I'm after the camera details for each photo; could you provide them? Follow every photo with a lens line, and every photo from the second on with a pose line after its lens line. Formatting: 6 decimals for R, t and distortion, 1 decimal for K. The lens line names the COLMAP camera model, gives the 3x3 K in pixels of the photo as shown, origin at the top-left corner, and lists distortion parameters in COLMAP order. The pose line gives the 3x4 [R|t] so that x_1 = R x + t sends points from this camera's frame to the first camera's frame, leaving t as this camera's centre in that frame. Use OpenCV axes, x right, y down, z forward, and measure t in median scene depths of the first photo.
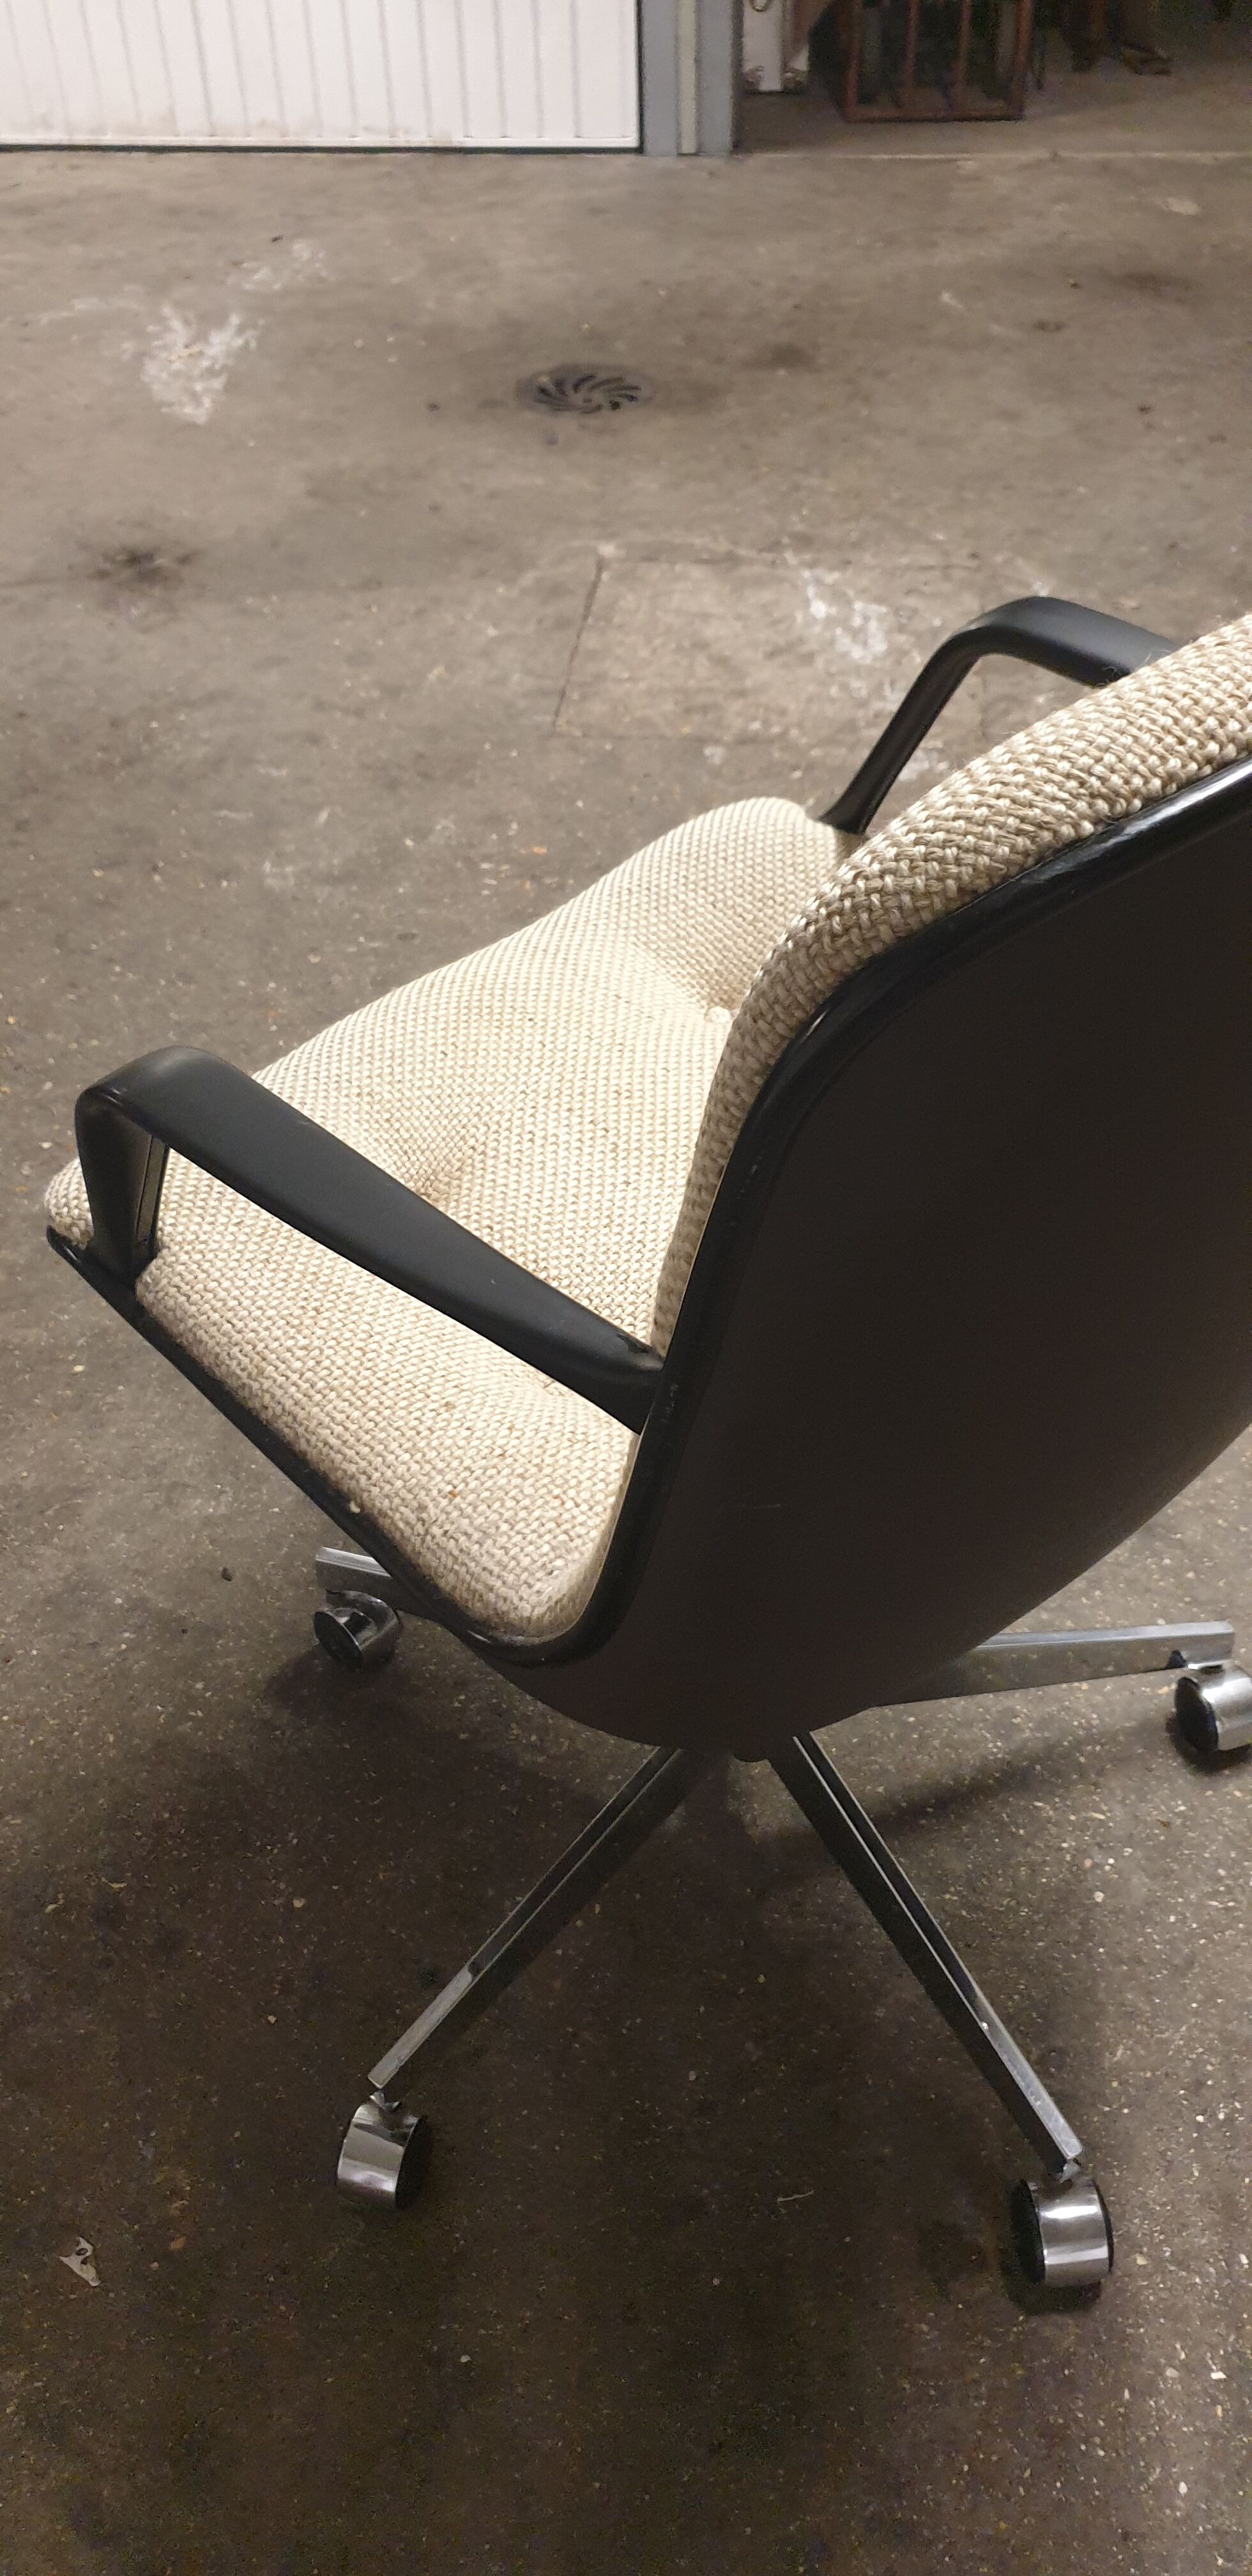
lens RADIAL K [[1998.9, 0, 647.4], [0, 1998.9, 1273.1], [0, 0, 1]] dist [-0.001385, 0.002367]
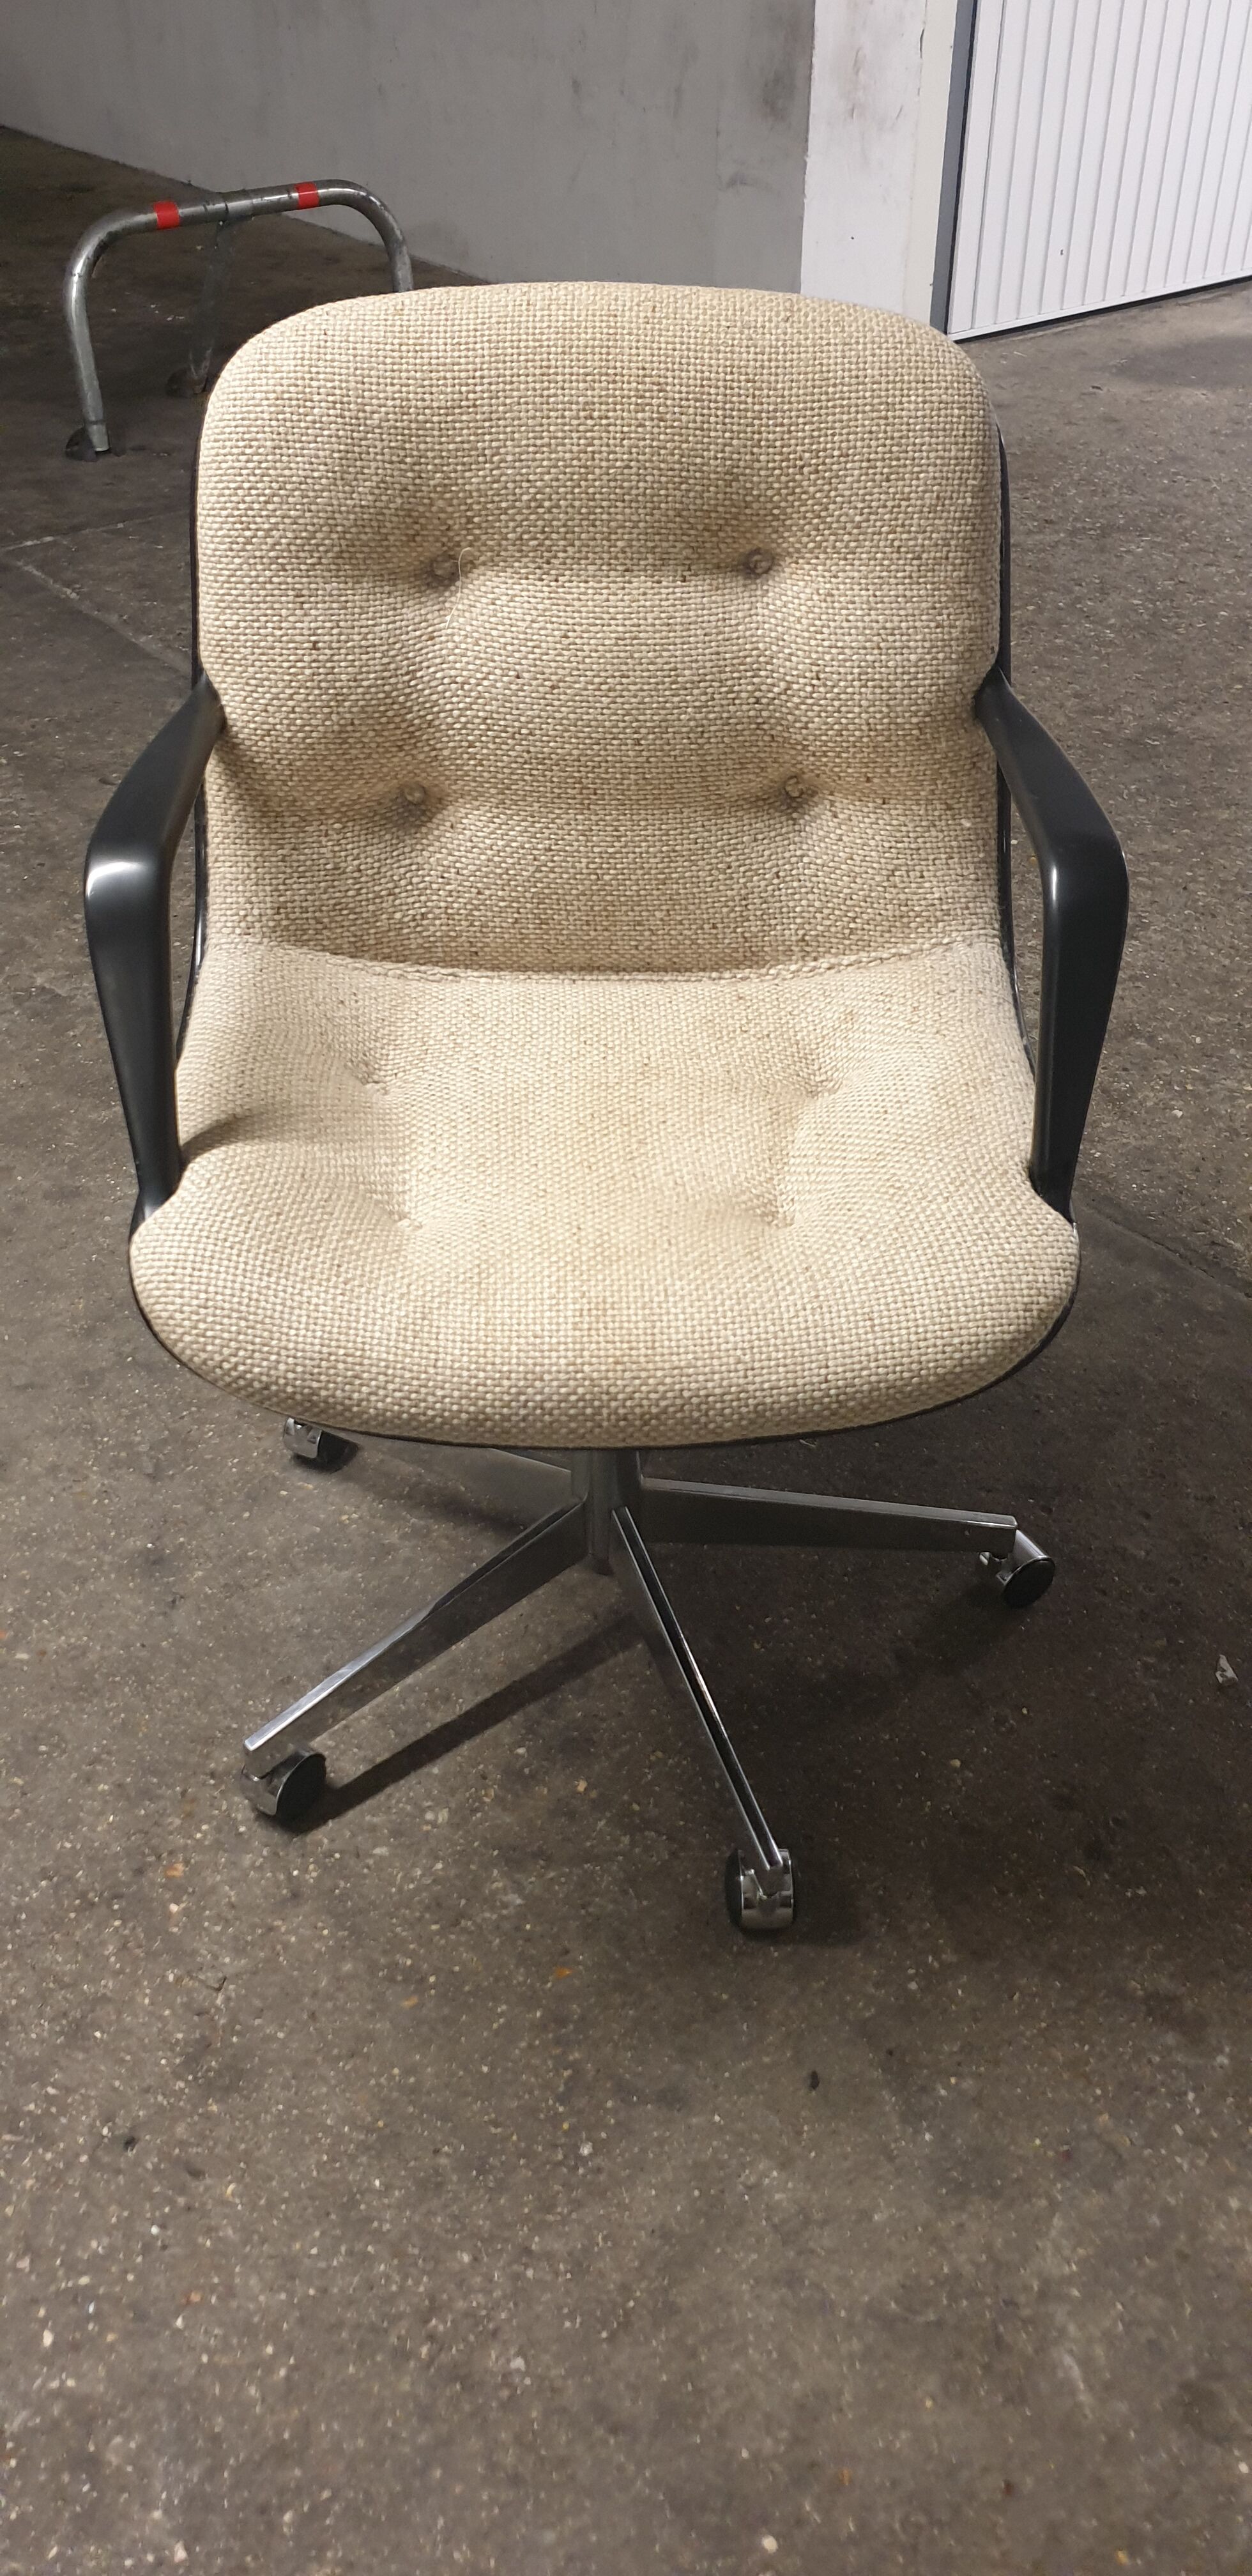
lens RADIAL K [[1998.9, 0, 628.7], [0, 1998.9, 1305.0], [0, 0, 1]] dist [-0.001385, 0.002367]
pose [[-0.713398, -0.409740, 0.568487, -0.537718], [0.499150, 0.272272, 0.822628, -0.738222], [-0.491846, 0.870621, 0.010283, 0.773055]]
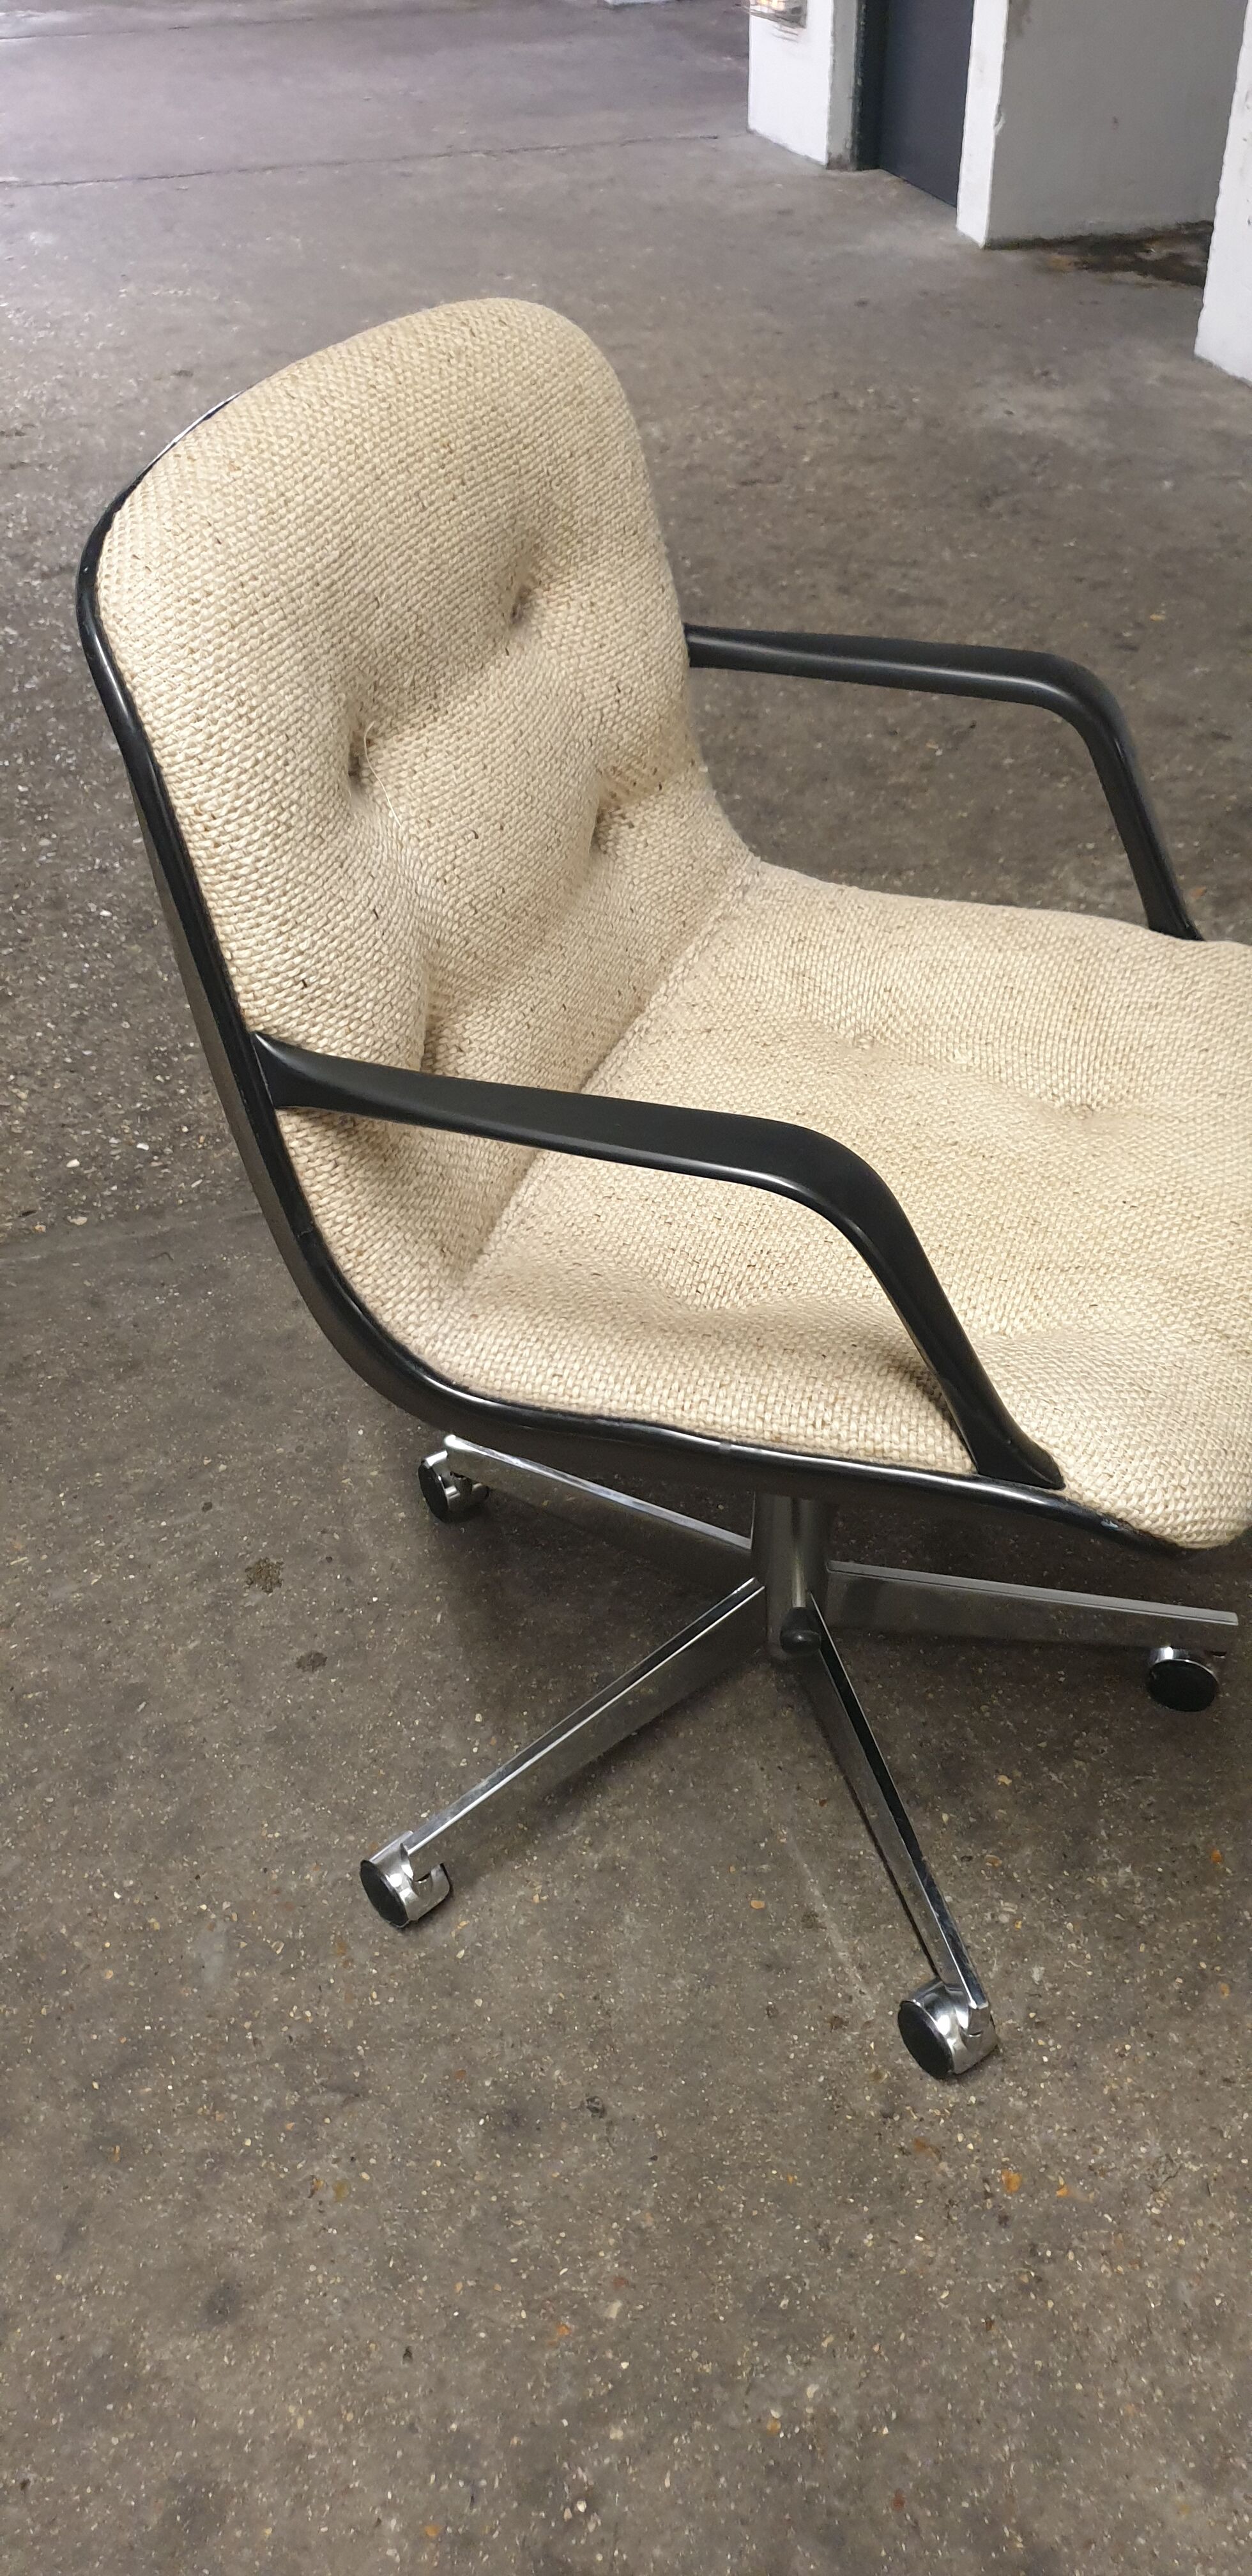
lens RADIAL K [[2059.9, 0, 644.2], [0, 2059.9, 1275.9], [0, 0, 1]] dist [-0.012279, 0.000804]
pose [[-0.903803, 0.301212, -0.303993, 0.382943], [-0.260525, 0.176281, 0.949237, -0.812179], [0.339509, 0.937122, -0.080850, 0.797353]]
